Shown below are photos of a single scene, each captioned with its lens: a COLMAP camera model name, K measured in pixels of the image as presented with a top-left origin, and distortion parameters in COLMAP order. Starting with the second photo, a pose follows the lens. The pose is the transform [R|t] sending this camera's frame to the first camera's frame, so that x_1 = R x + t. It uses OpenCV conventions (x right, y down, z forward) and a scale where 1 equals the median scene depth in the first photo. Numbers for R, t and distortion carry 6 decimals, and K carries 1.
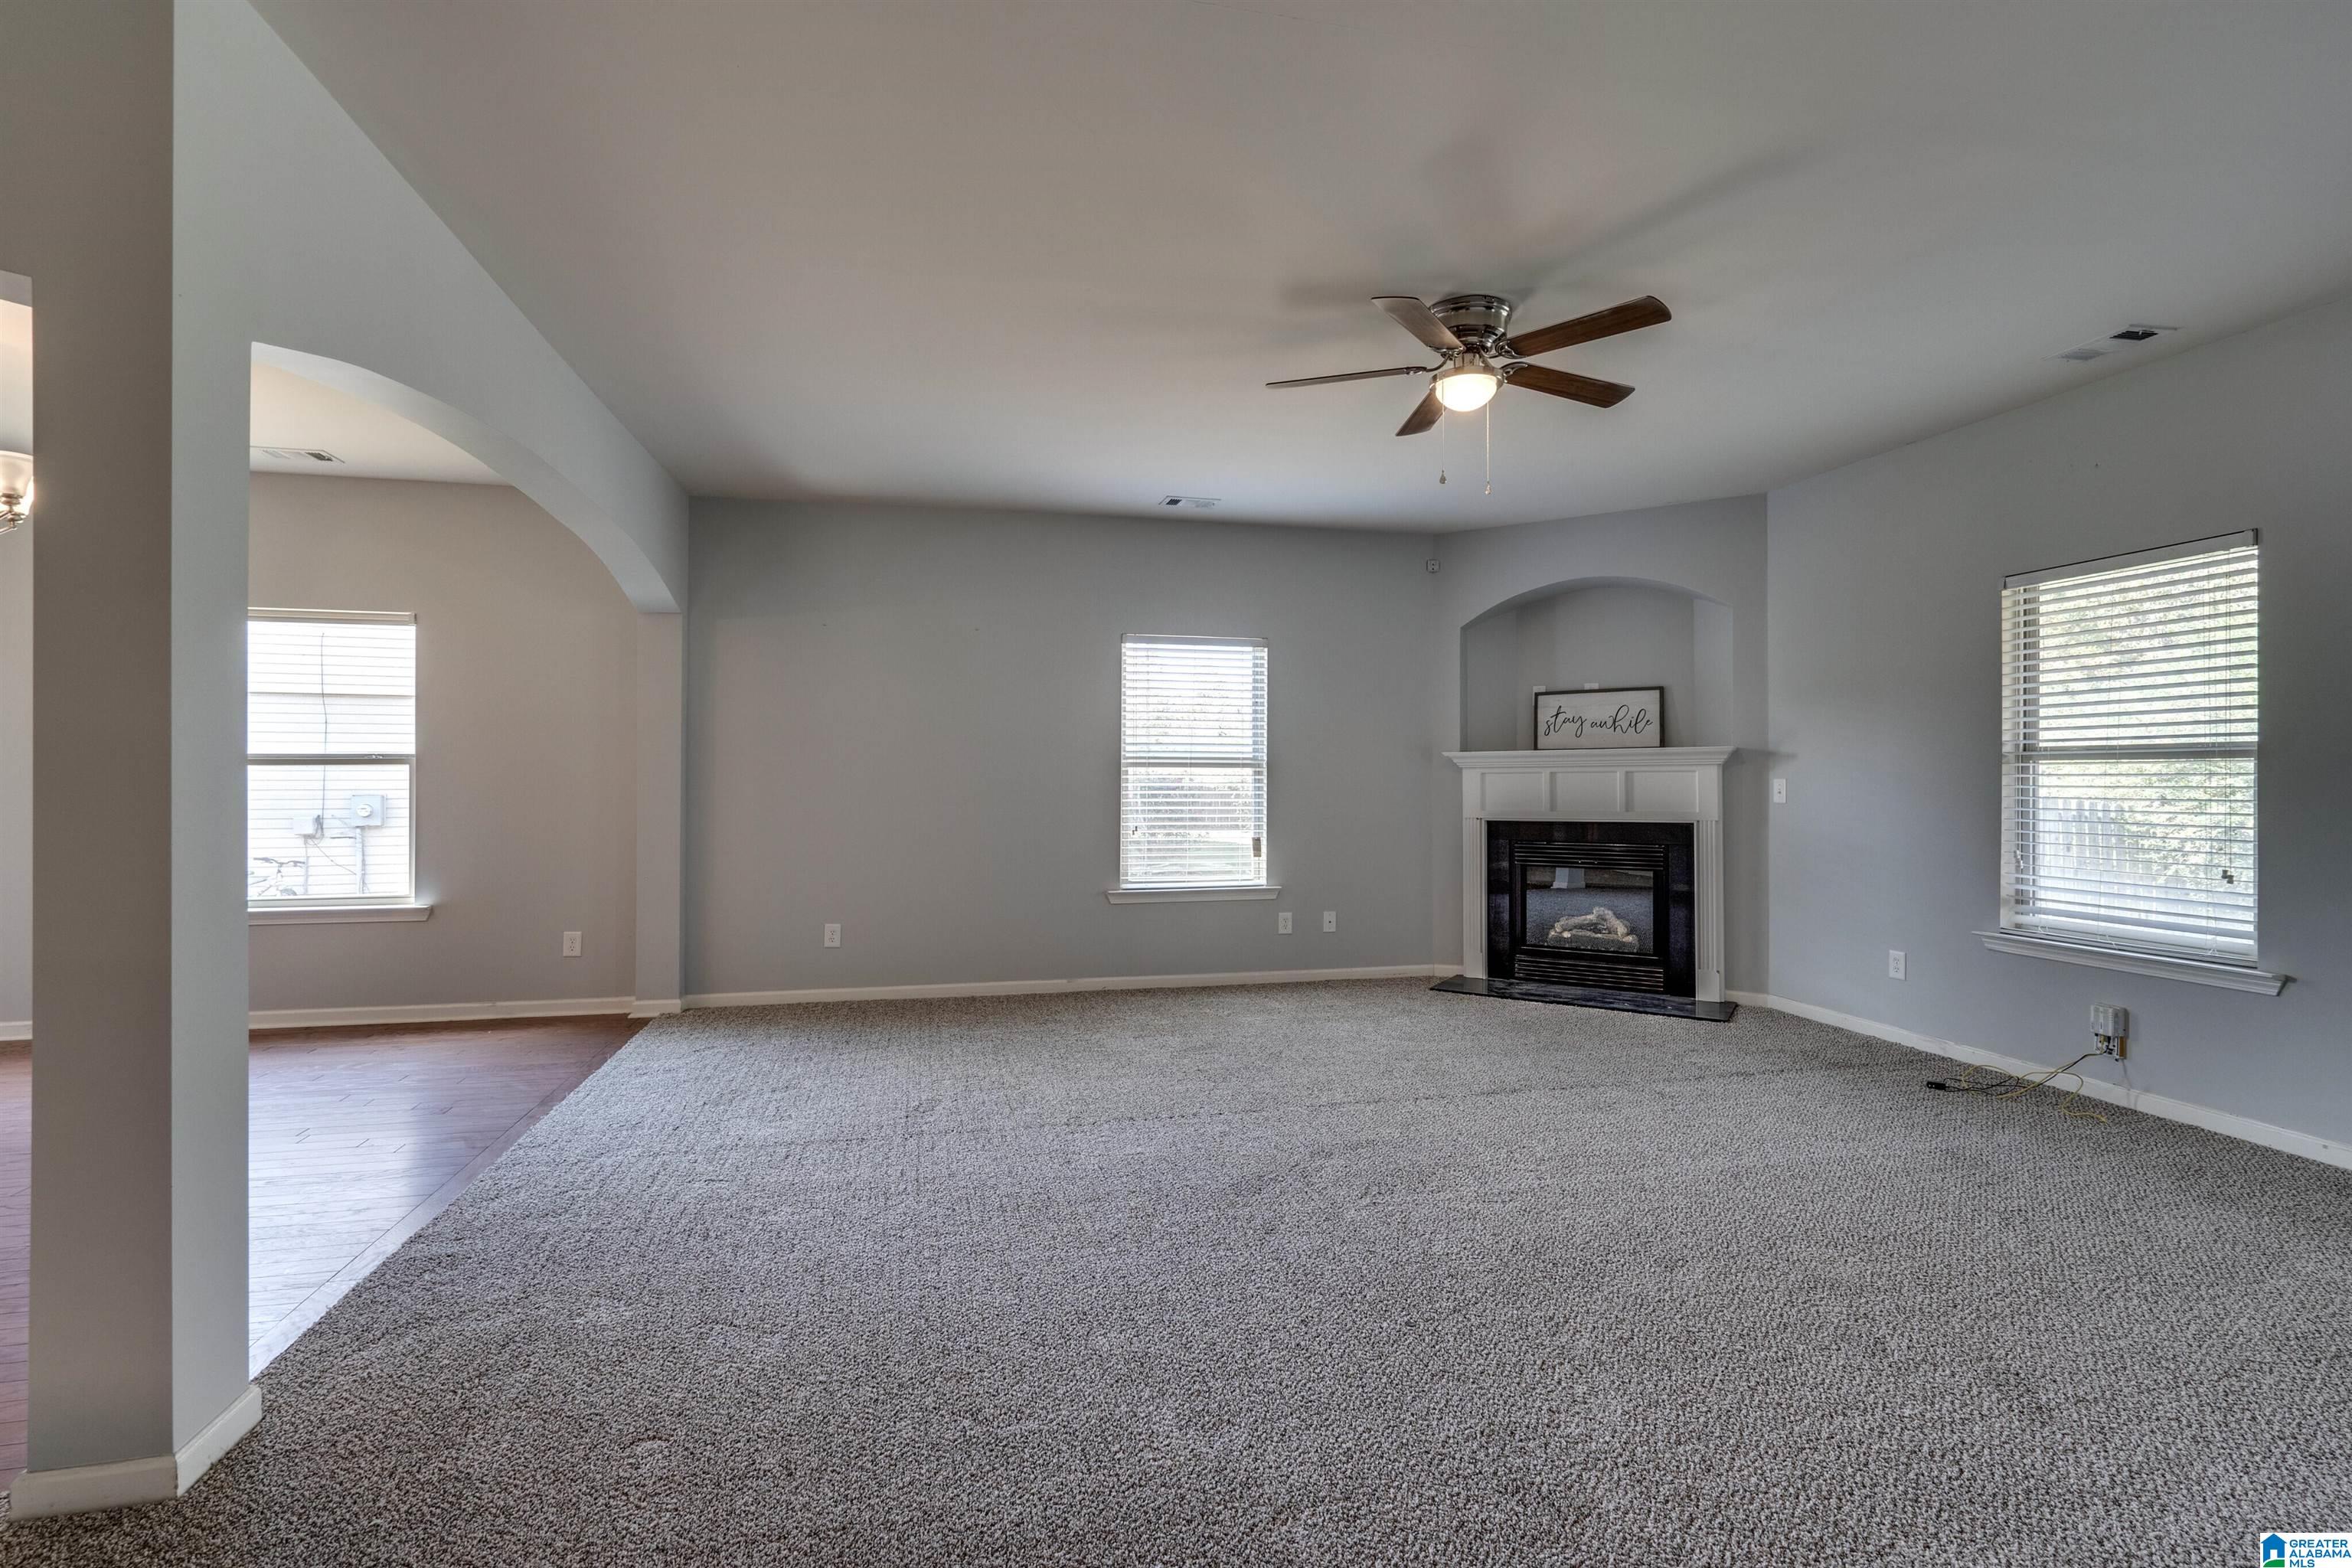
lens RADIAL K [[1090.6, 0, 1180.5], [0, 1090.6, 786.2], [0, 0, 1]] dist [-0.004105, 0.000073]
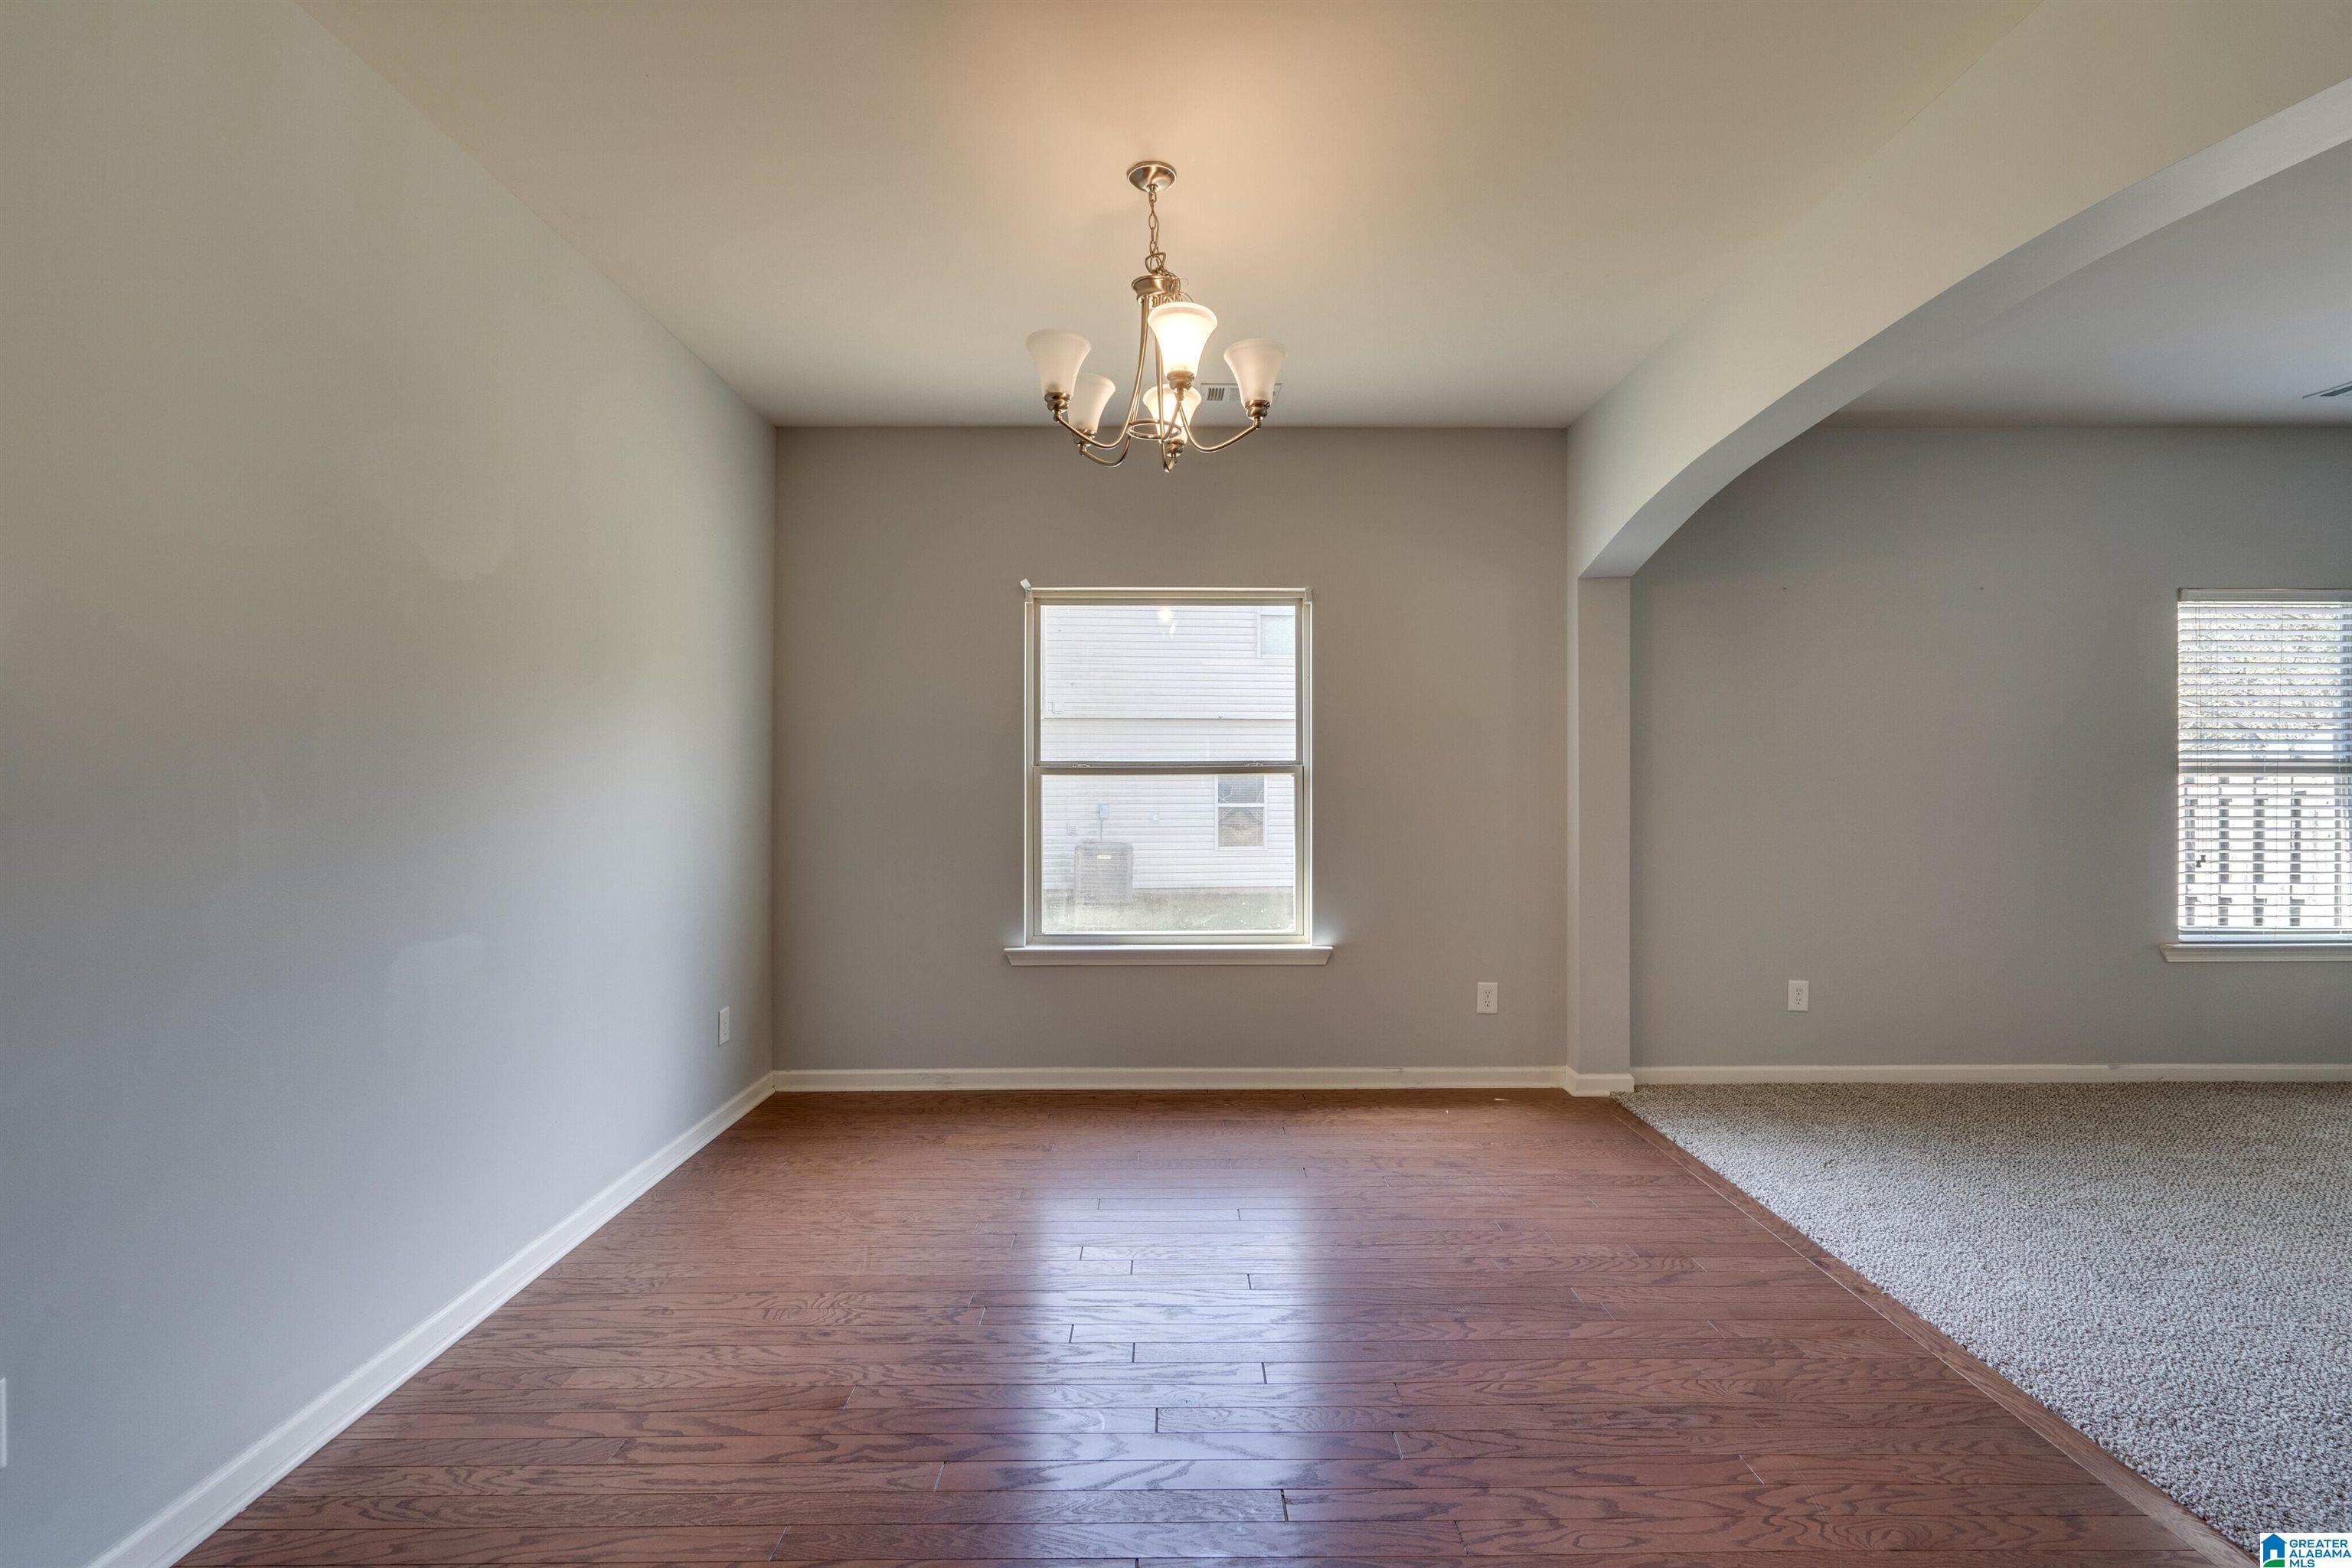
lens RADIAL K [[1068.5, 0, 1171.9], [0, 1068.5, 782.3], [0, 0, 1]] dist [-0.002072, 0.000085]
pose [[0.976061, -0.002801, -0.217480, -0.554160], [0.000377, 0.999937, -0.011189, -0.003426], [0.217498, 0.010839, 0.976001, 0.167510]]
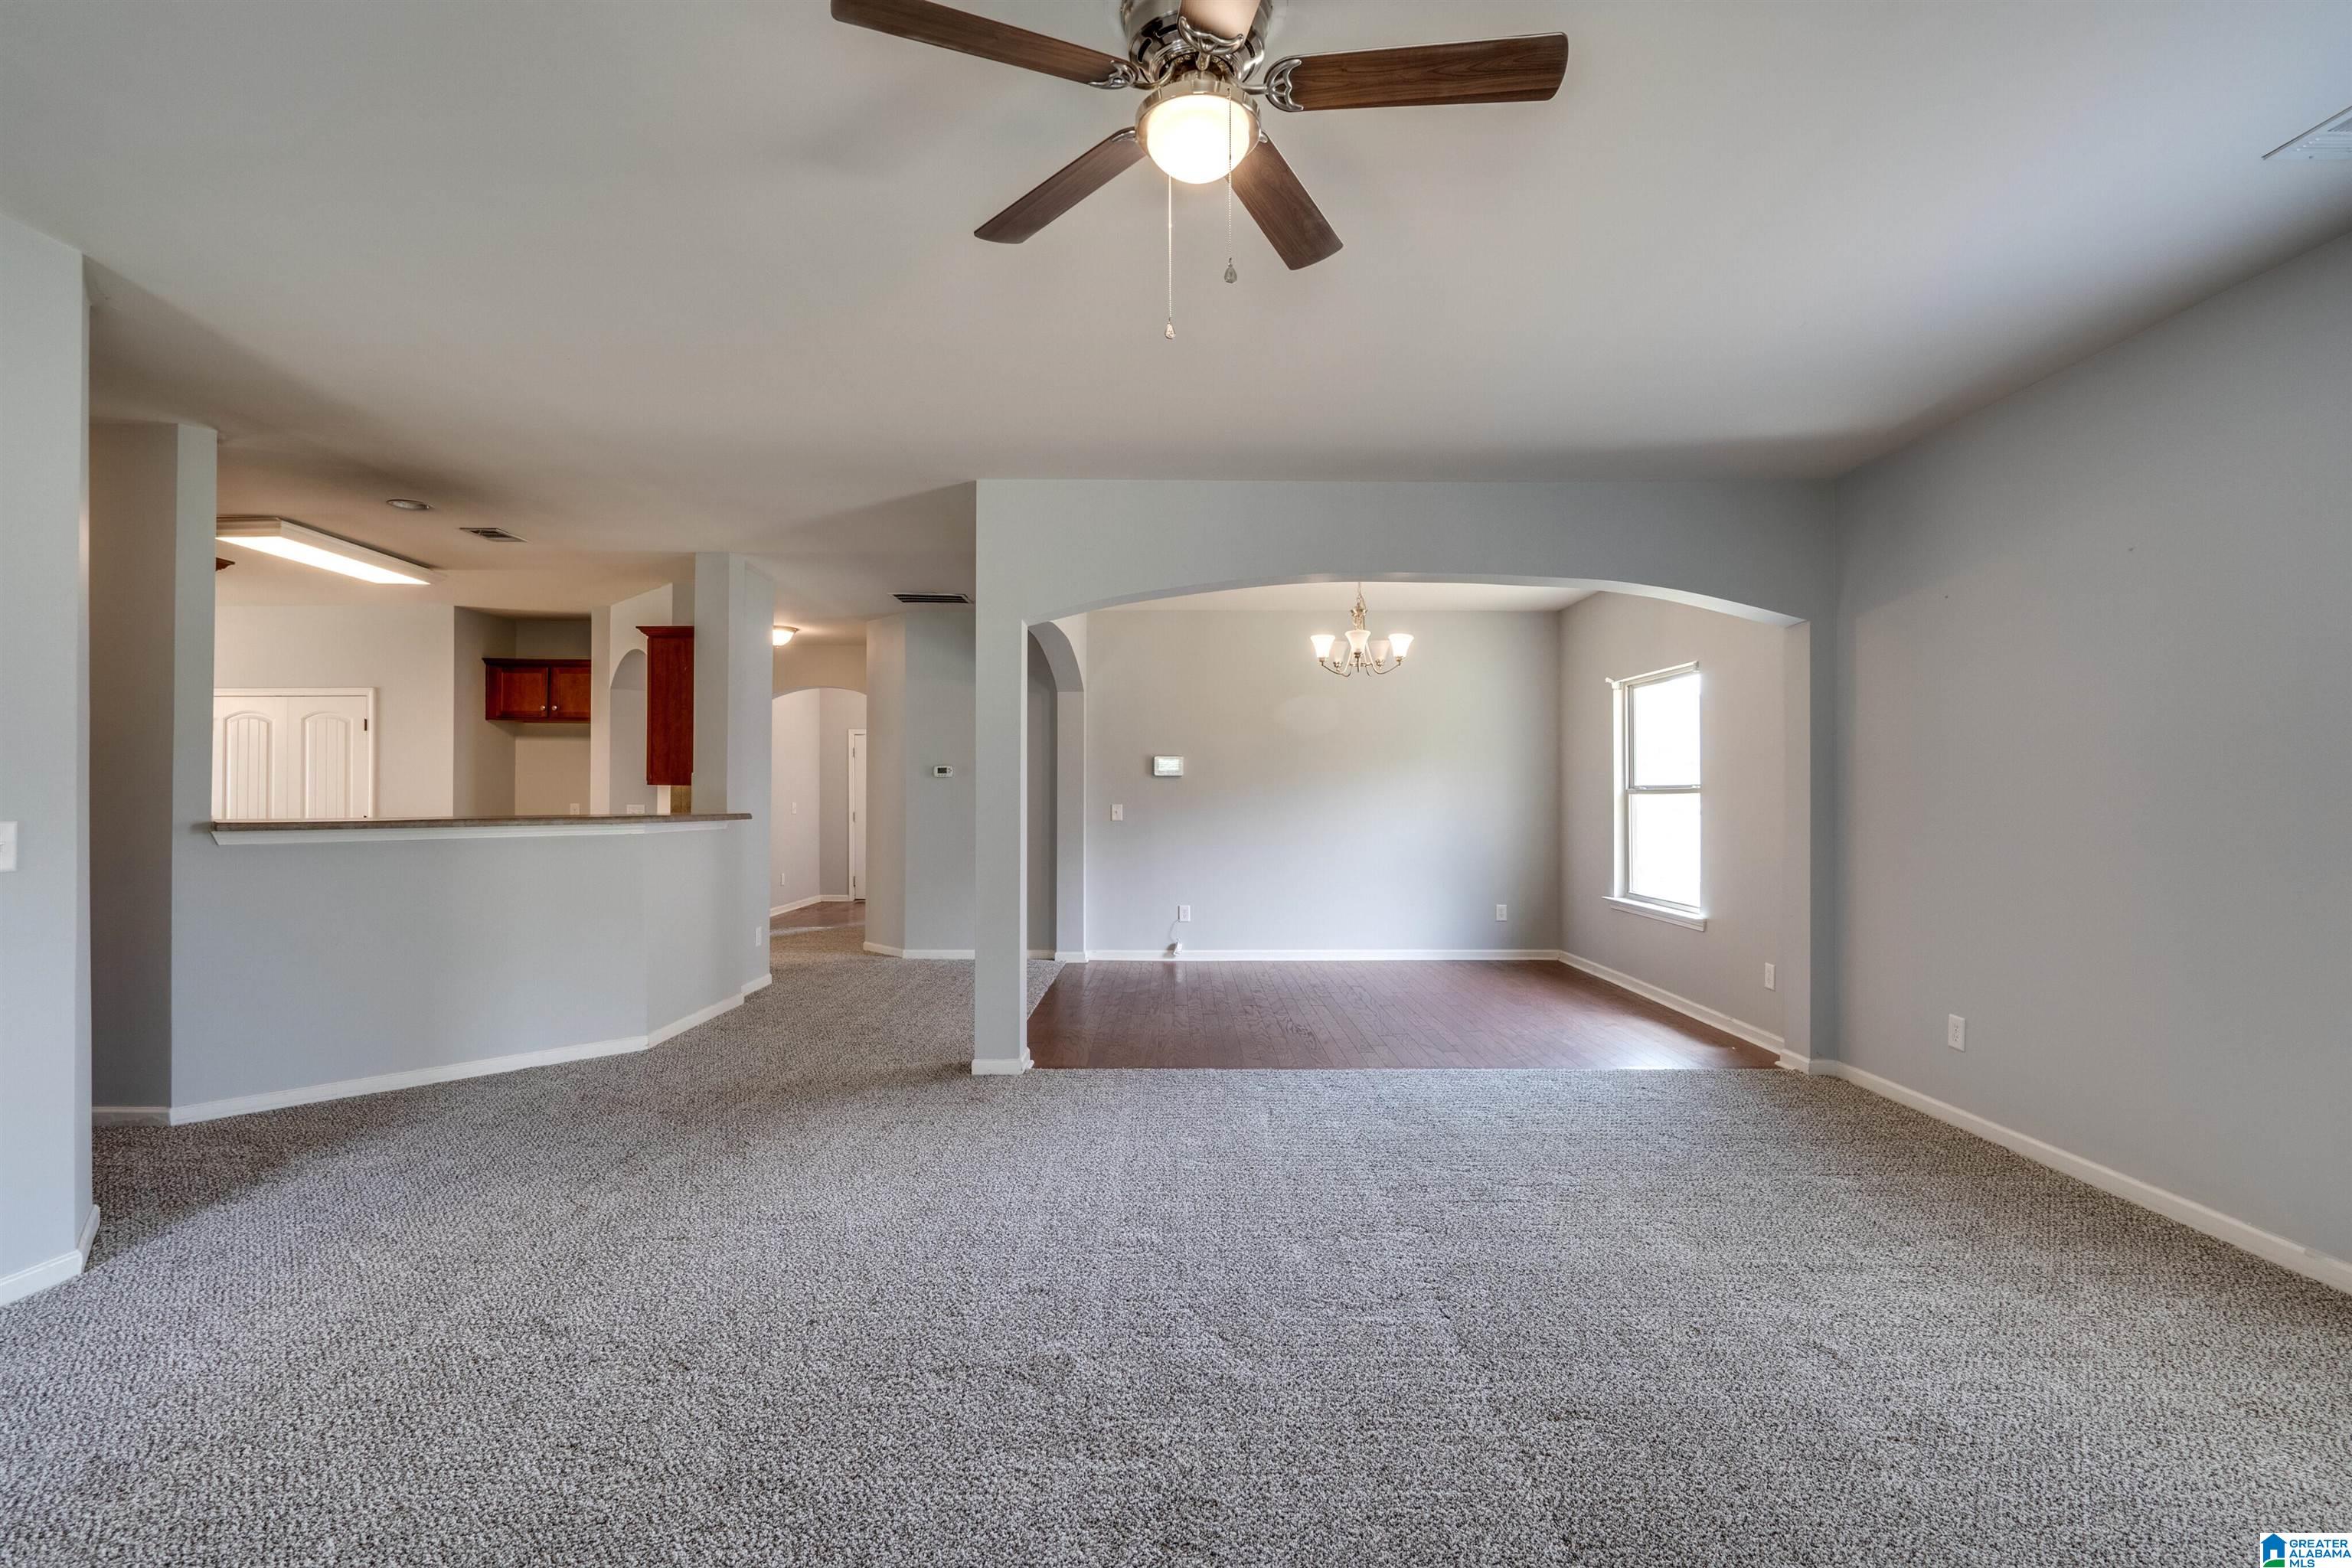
lens RADIAL K [[1090.6, 0, 1180.5], [0, 1090.6, 786.2], [0, 0, 1]] dist [-0.004105, 0.000073]
pose [[-0.219730, -0.010185, -0.975508, 0.455620], [-0.011894, 0.999899, -0.007761, -0.009832], [0.975488, 0.009898, -0.219829, 0.630345]]
